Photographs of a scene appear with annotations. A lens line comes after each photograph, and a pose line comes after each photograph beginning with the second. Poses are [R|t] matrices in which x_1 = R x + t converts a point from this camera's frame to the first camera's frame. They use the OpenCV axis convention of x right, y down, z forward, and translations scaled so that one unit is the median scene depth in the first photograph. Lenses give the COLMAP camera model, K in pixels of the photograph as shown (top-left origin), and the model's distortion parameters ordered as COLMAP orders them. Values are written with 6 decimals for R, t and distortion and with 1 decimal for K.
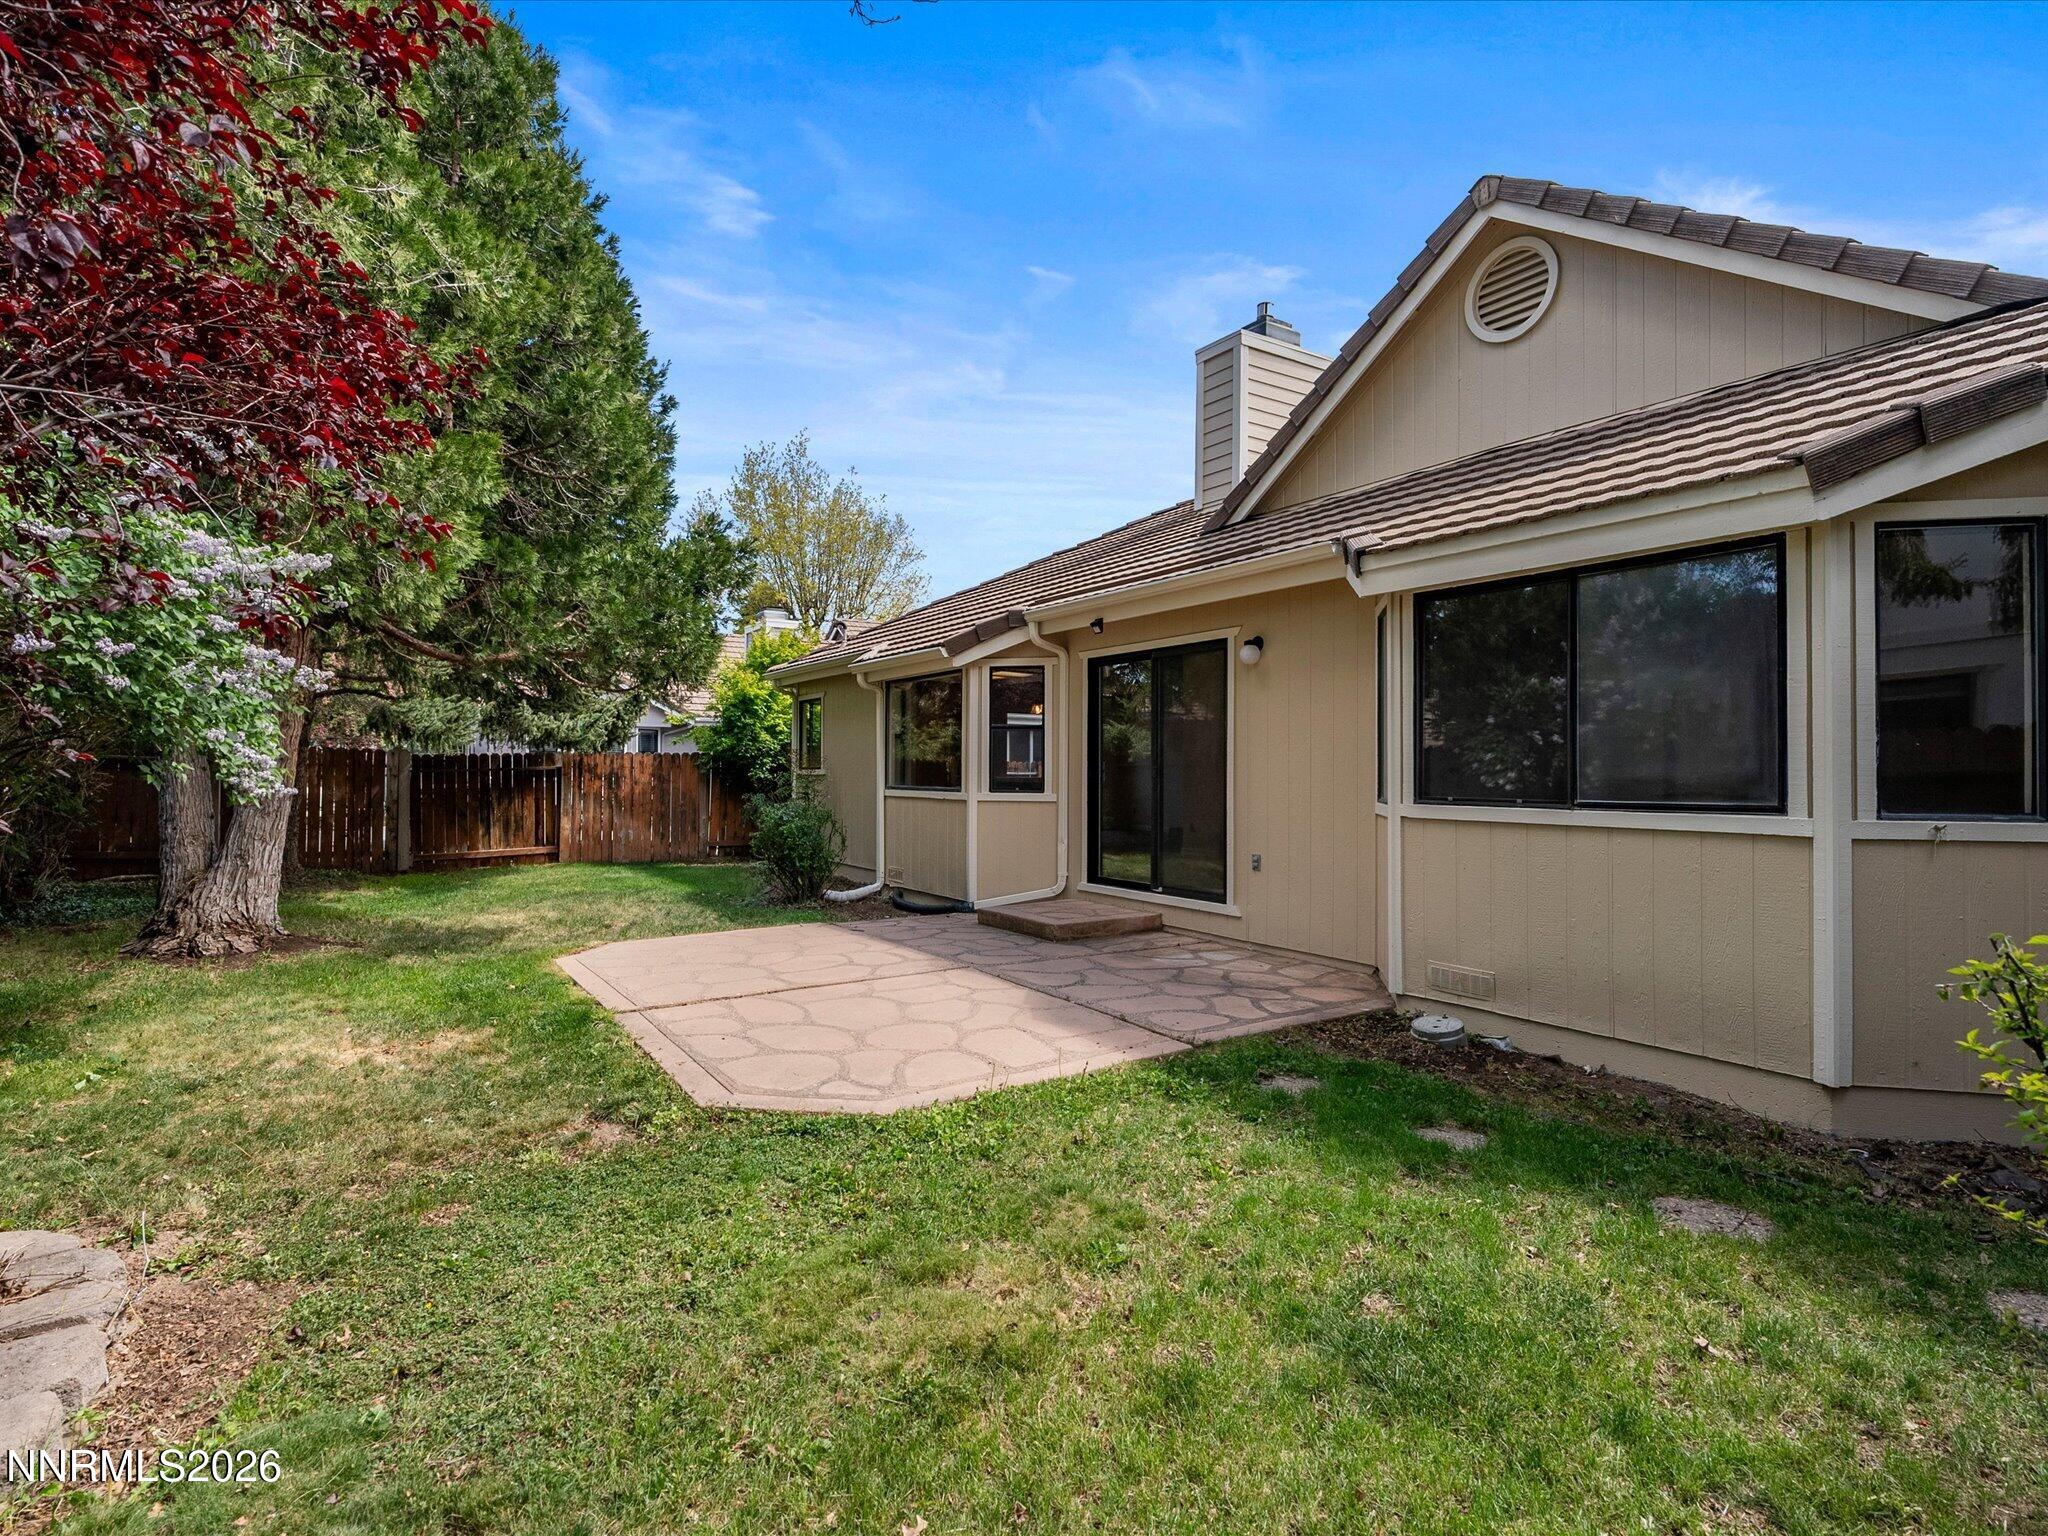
lens RADIAL K [[1059.1, 0, 1014.3], [0, 1059.1, 756.2], [0, 0, 1]] dist [-0.001700, -0.000450]
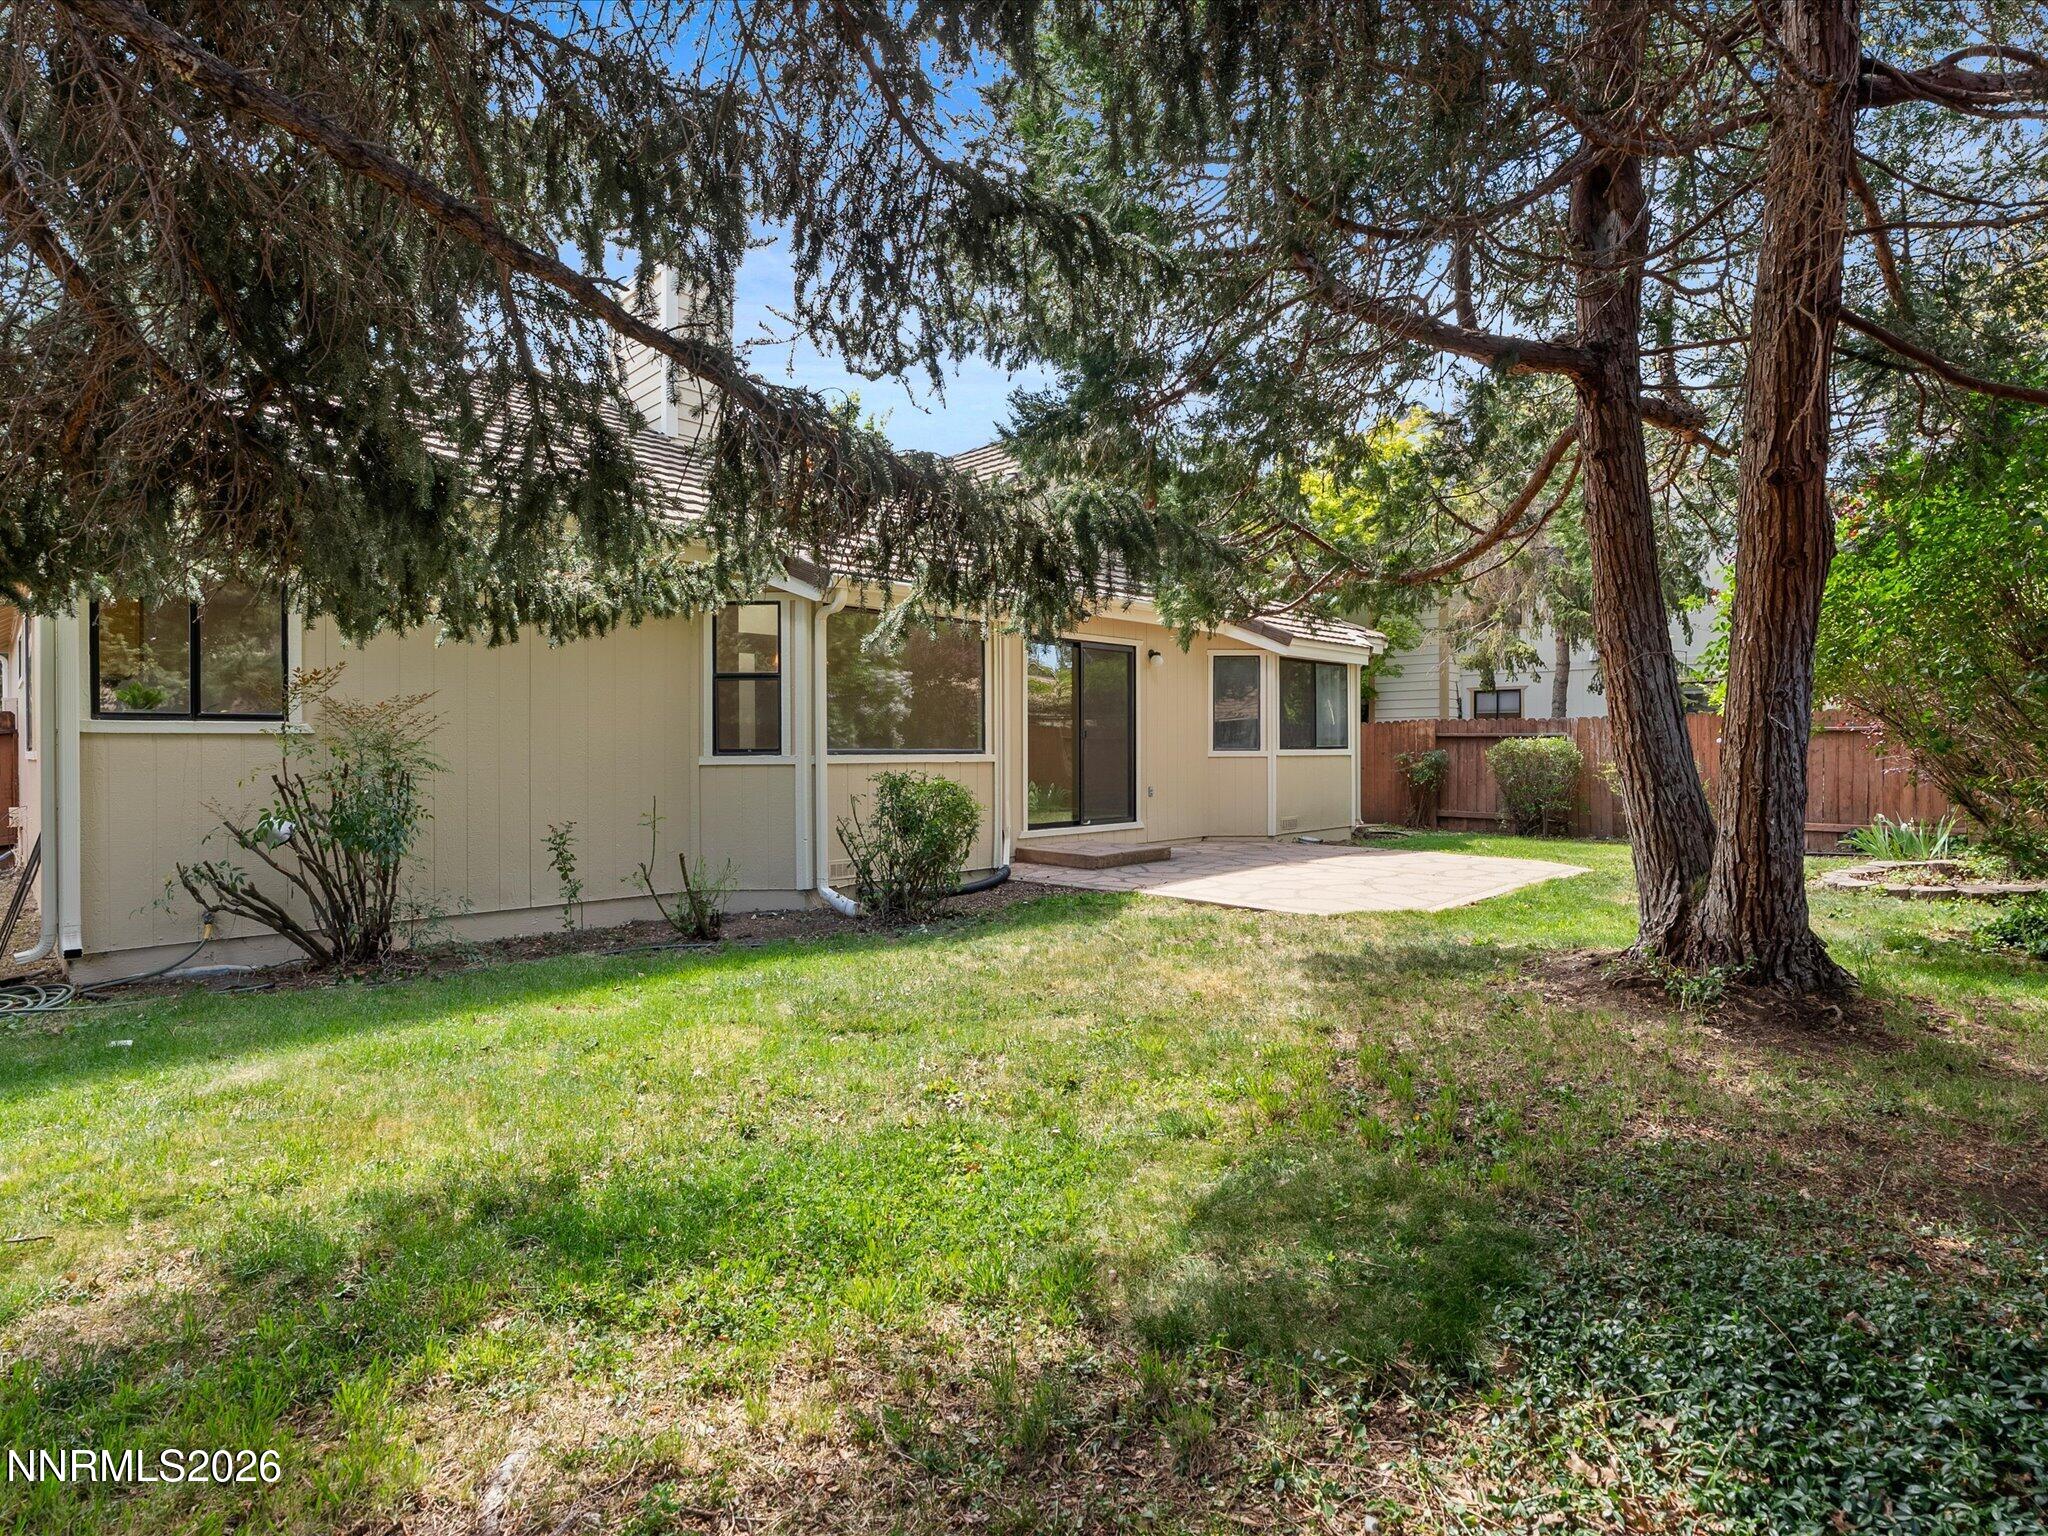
lens RADIAL K [[1059.1, 0, 1014.3], [0, 1059.1, 756.2], [0, 0, 1]] dist [-0.001700, -0.000450]
pose [[-0.220215, -0.003190, 0.975446, -1.743066], [-0.009864, 0.999951, 0.001043, 0.063262], [-0.975401, -0.009392, -0.220236, 2.106807]]
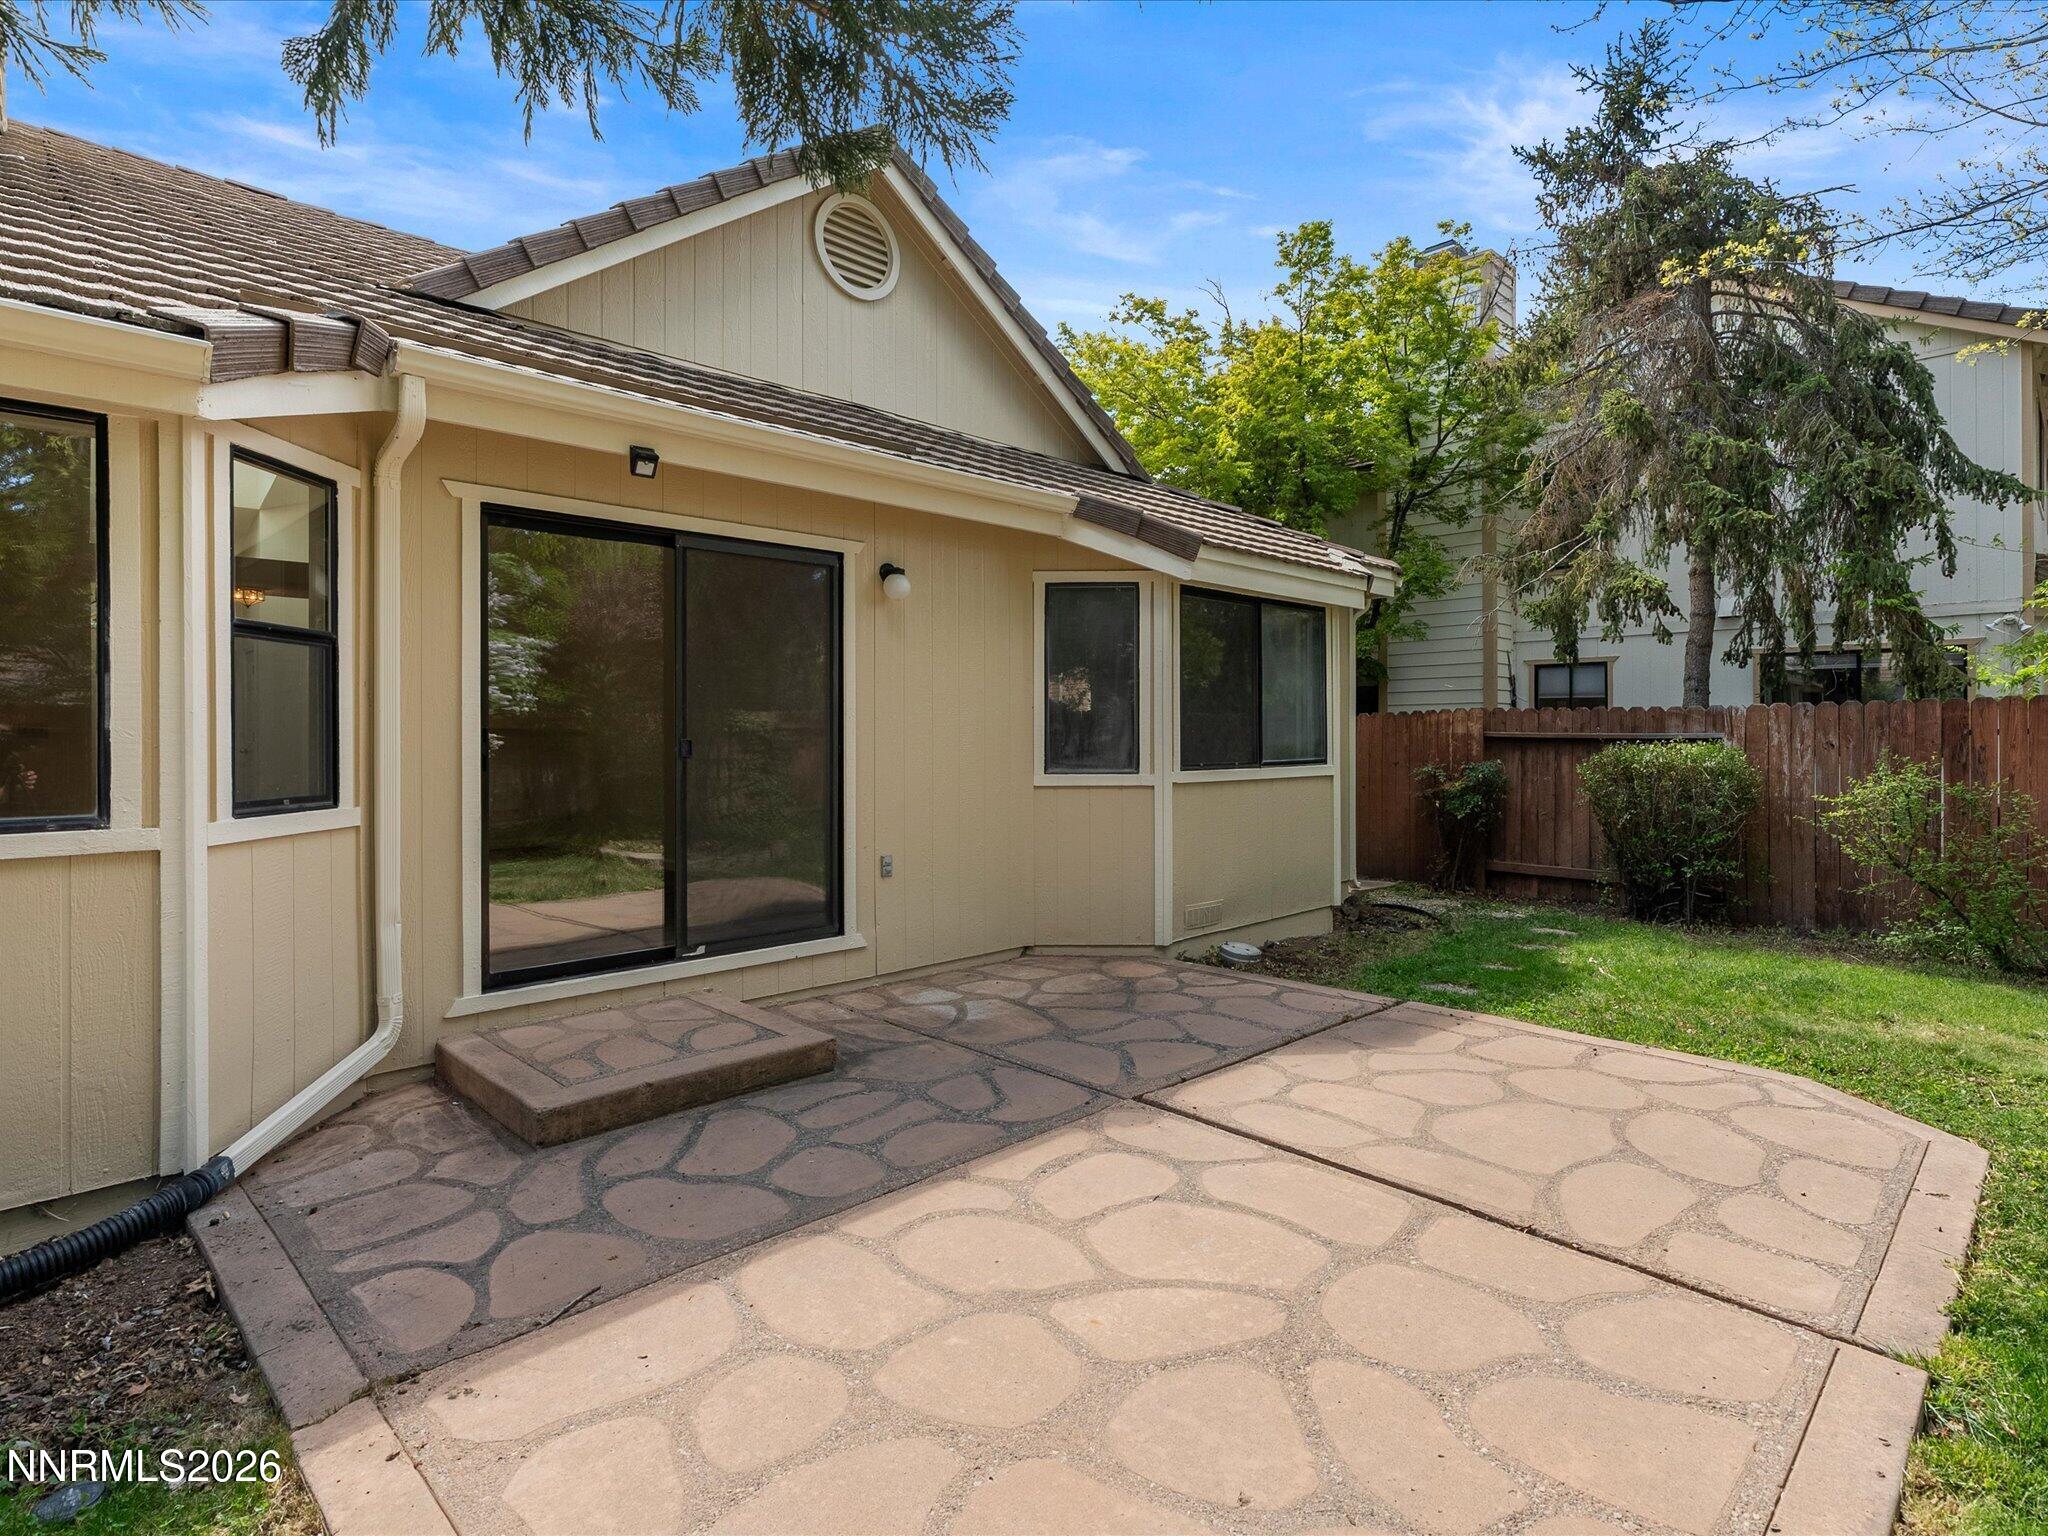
lens RADIAL K [[1059.1, 0, 1014.3], [0, 1059.1, 756.2], [0, 0, 1]] dist [-0.001700, -0.000450]
pose [[-0.201854, -0.015395, 0.979295, -0.708394], [-0.009303, 0.999861, 0.013800, 0.014883], [-0.979371, -0.006325, -0.201969, 1.441570]]
